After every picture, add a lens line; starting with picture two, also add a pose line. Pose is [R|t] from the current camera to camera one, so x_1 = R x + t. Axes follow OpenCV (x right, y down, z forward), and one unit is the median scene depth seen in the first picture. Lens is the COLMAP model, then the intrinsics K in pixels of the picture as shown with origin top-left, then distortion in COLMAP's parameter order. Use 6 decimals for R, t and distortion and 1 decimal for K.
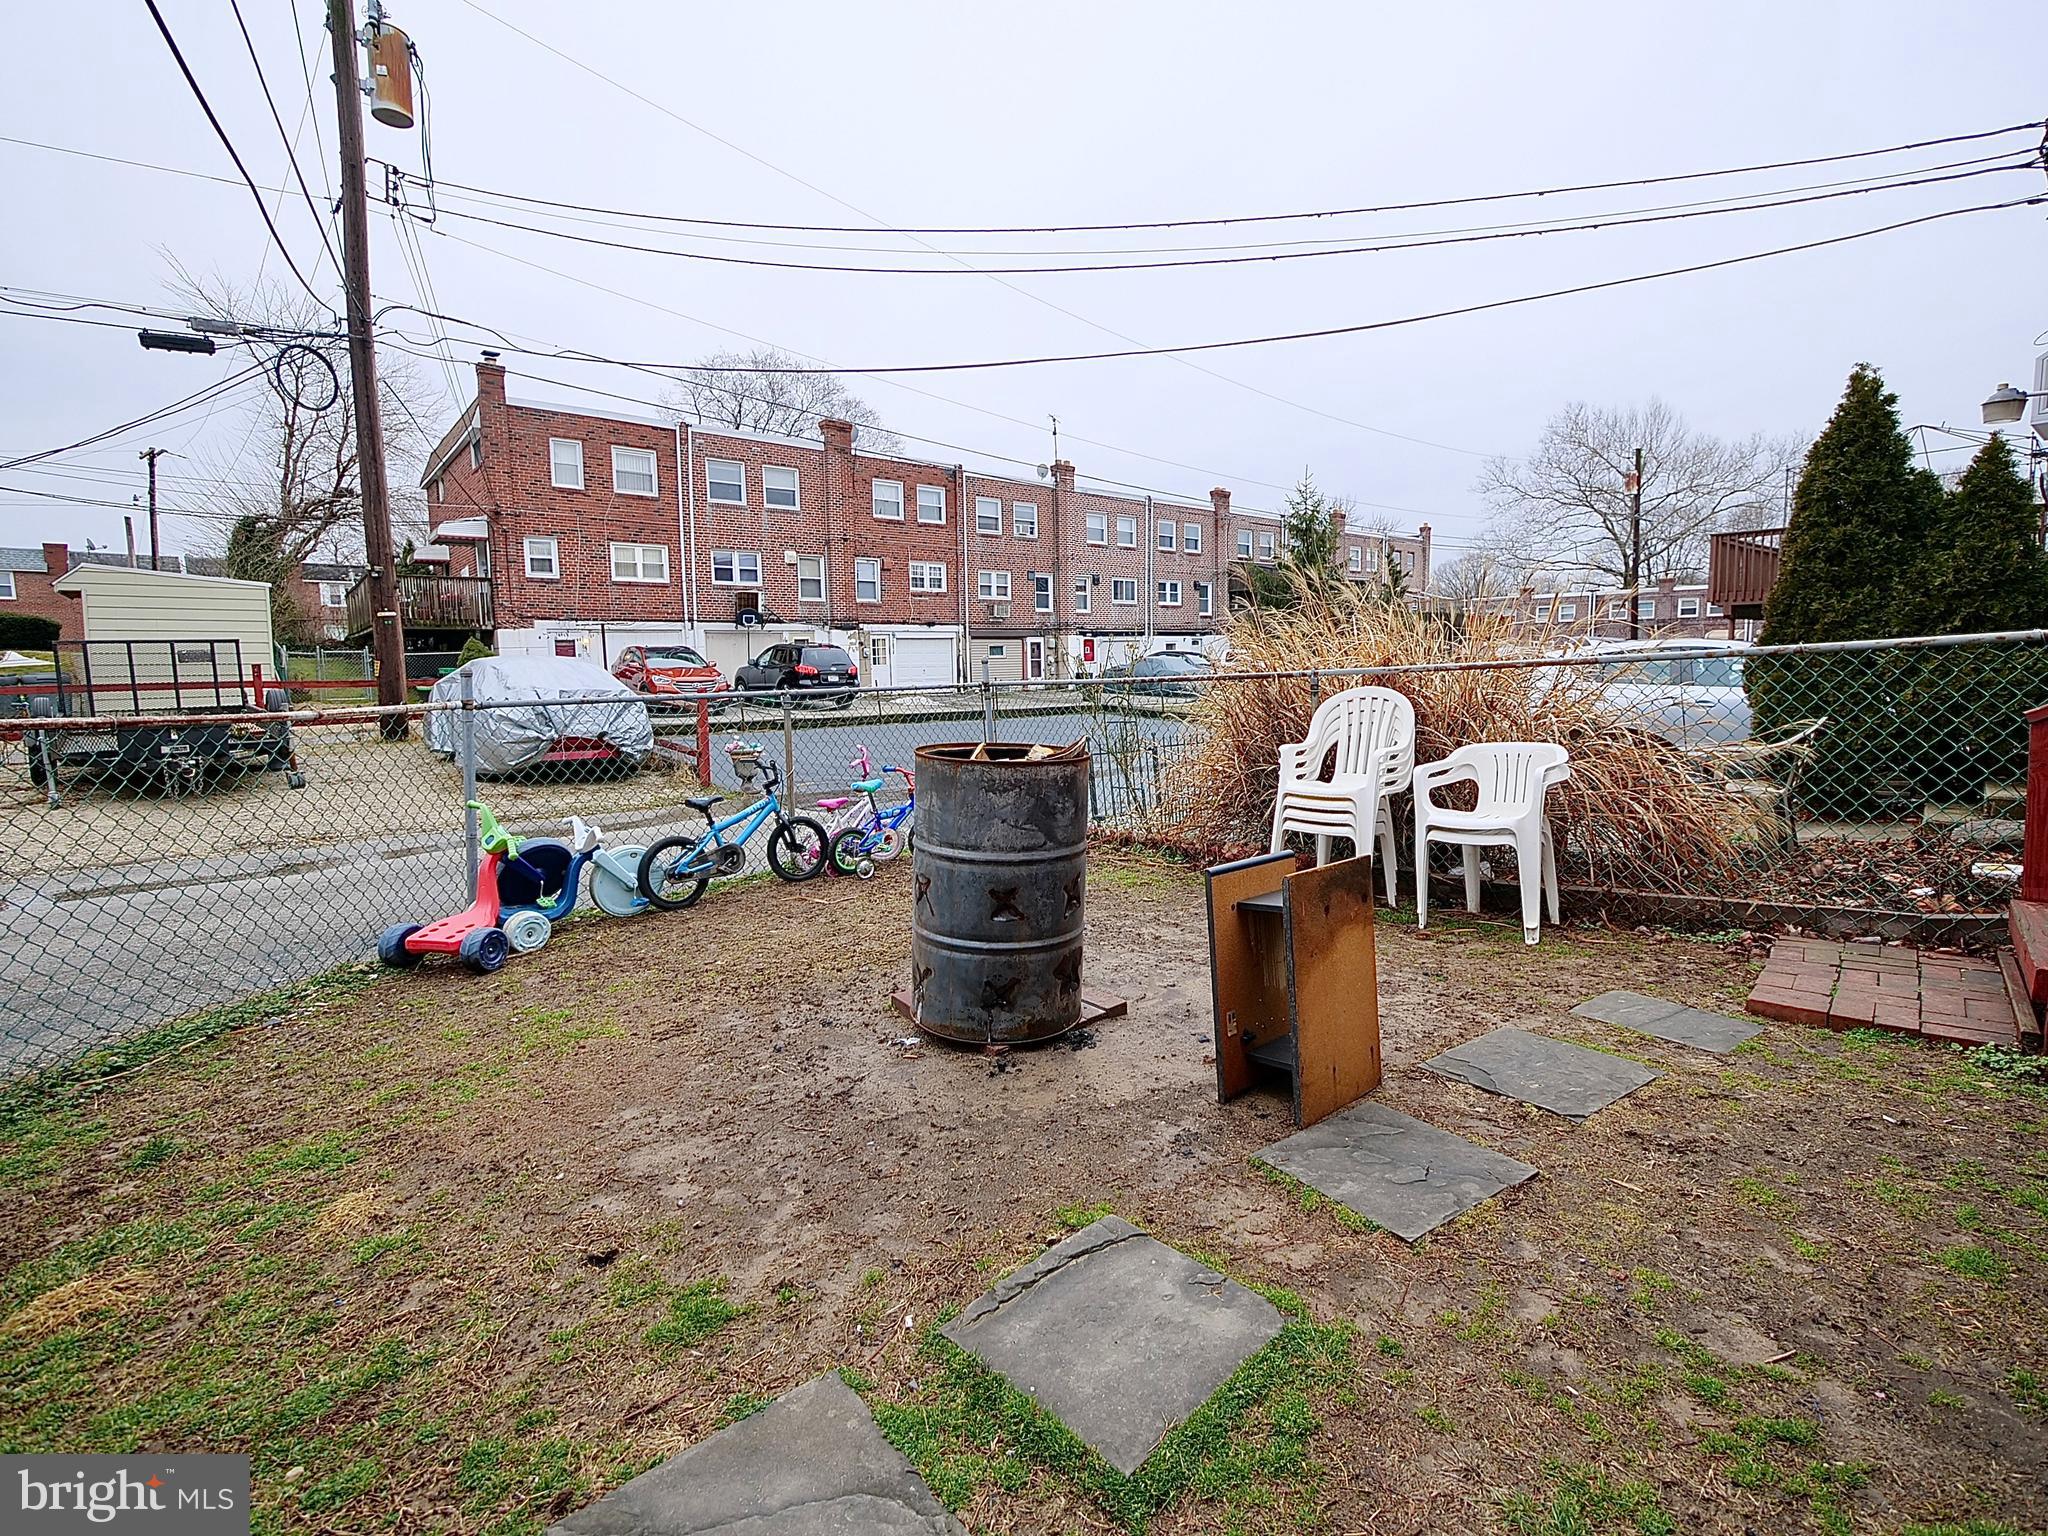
lens RADIAL K [[898.5, 0, 1041.3], [0, 898.5, 746.9], [0, 0, 1]] dist [-0.005094, 0.000212]
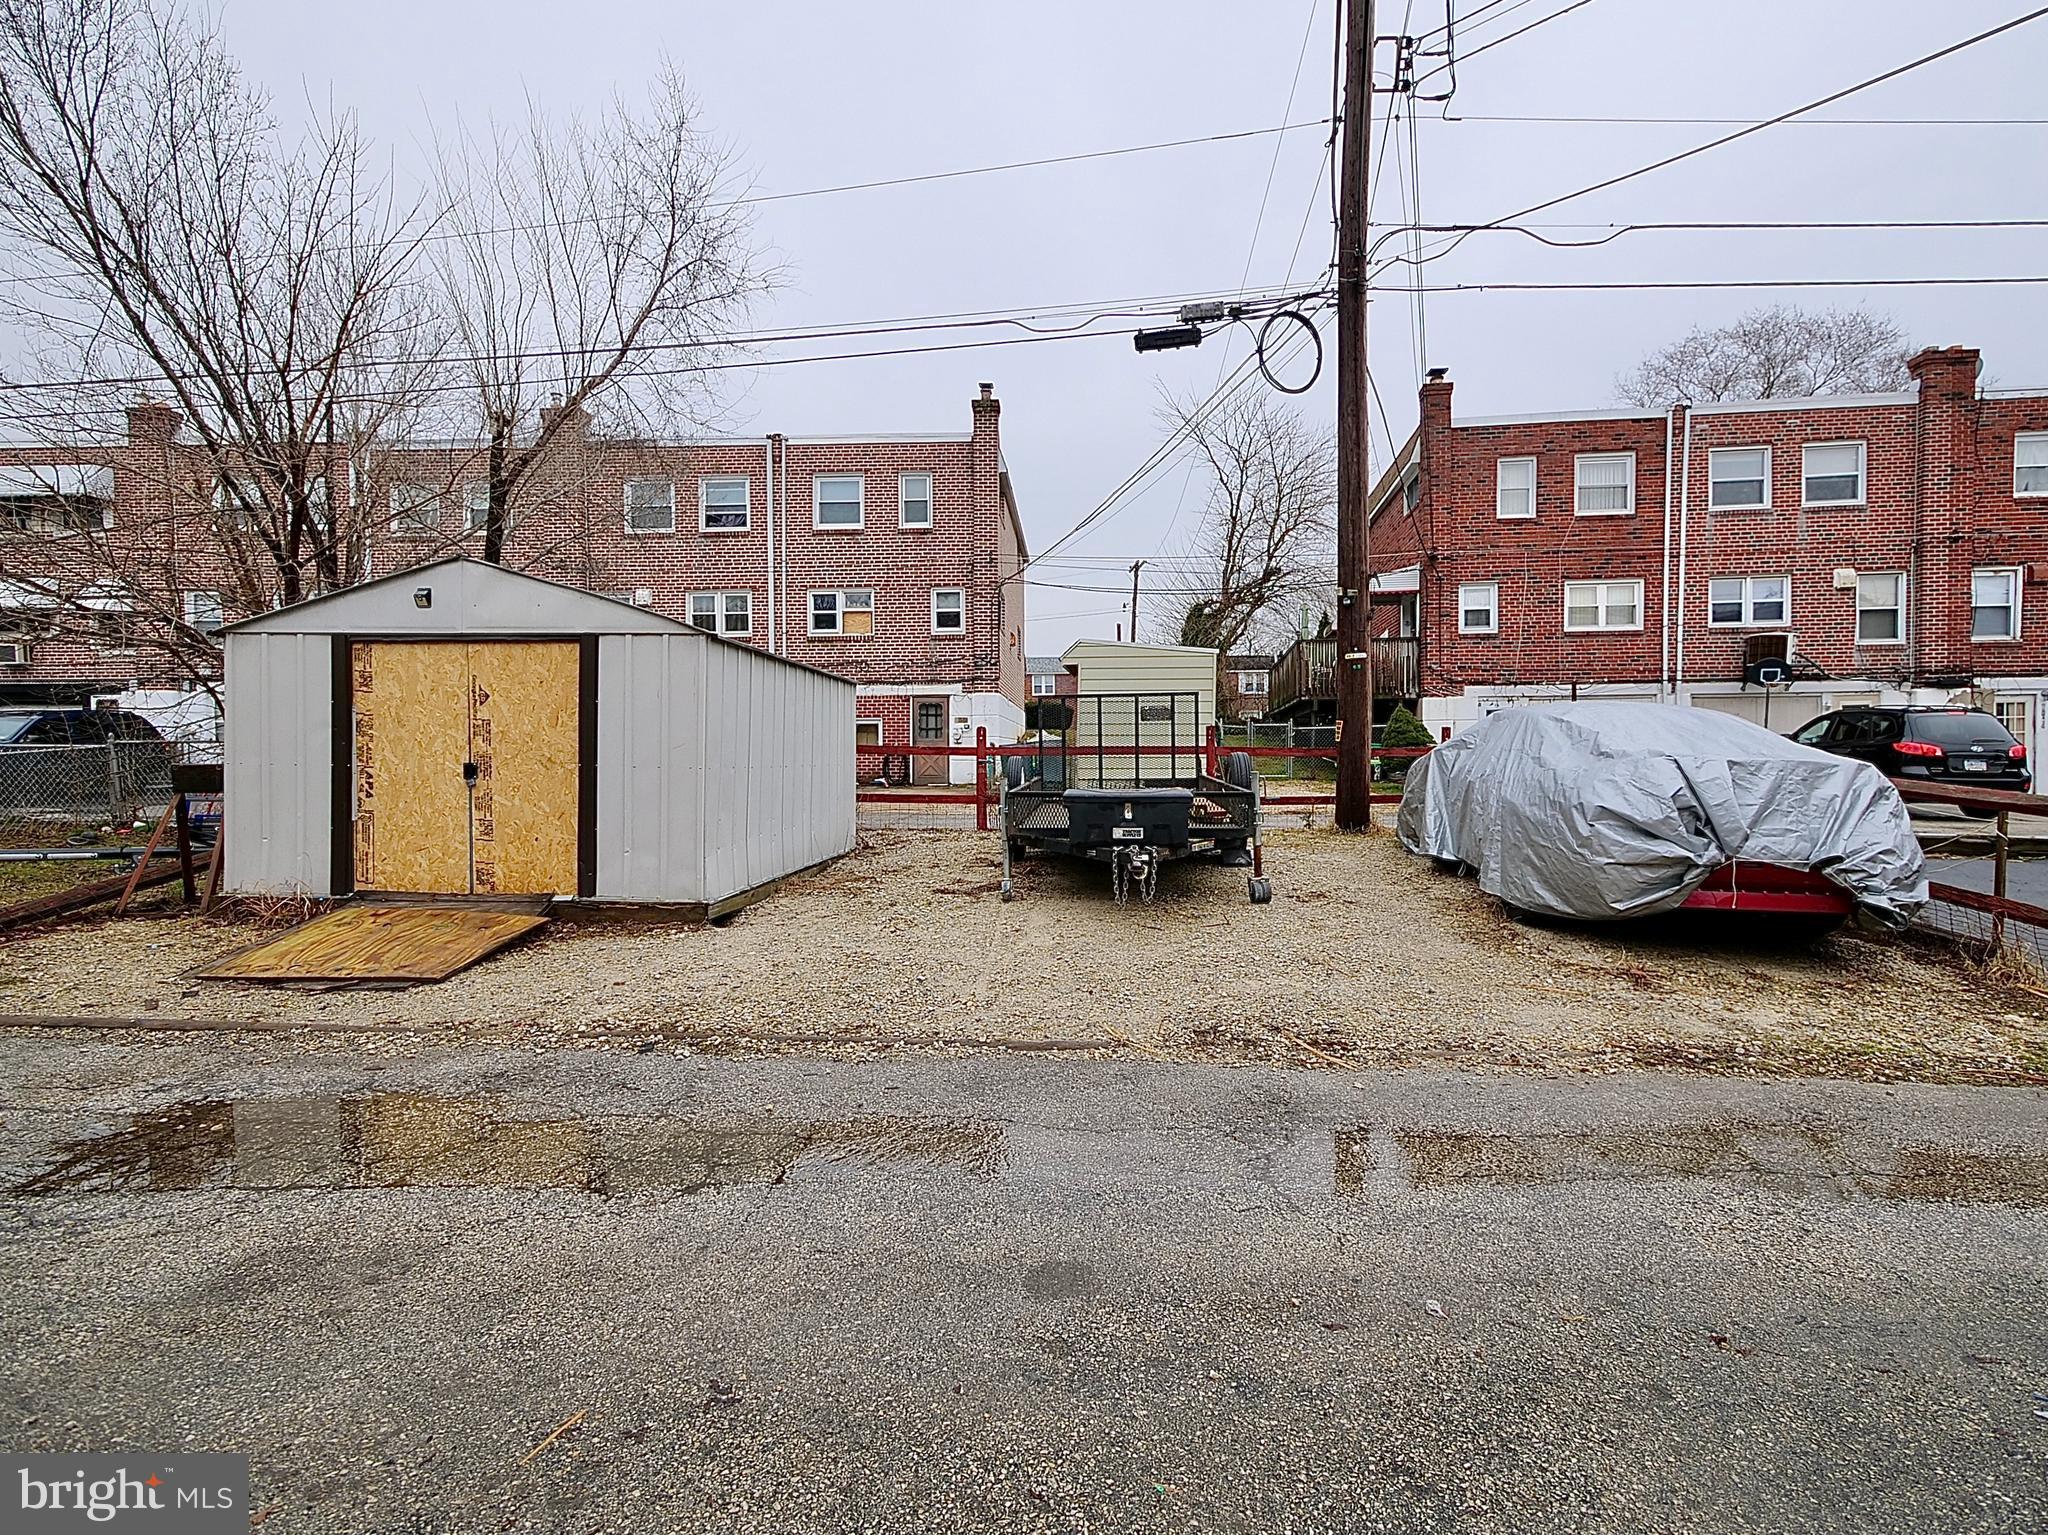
lens RADIAL K [[898.5, 0, 1041.3], [0, 898.5, 746.4], [0, 0, 1]] dist [-0.005094, 0.000212]
pose [[0.640853, 0.004529, -0.767650, -0.179952], [-0.080491, 0.994867, -0.061327, -0.005789], [0.763432, 0.101091, 0.637928, 0.187559]]
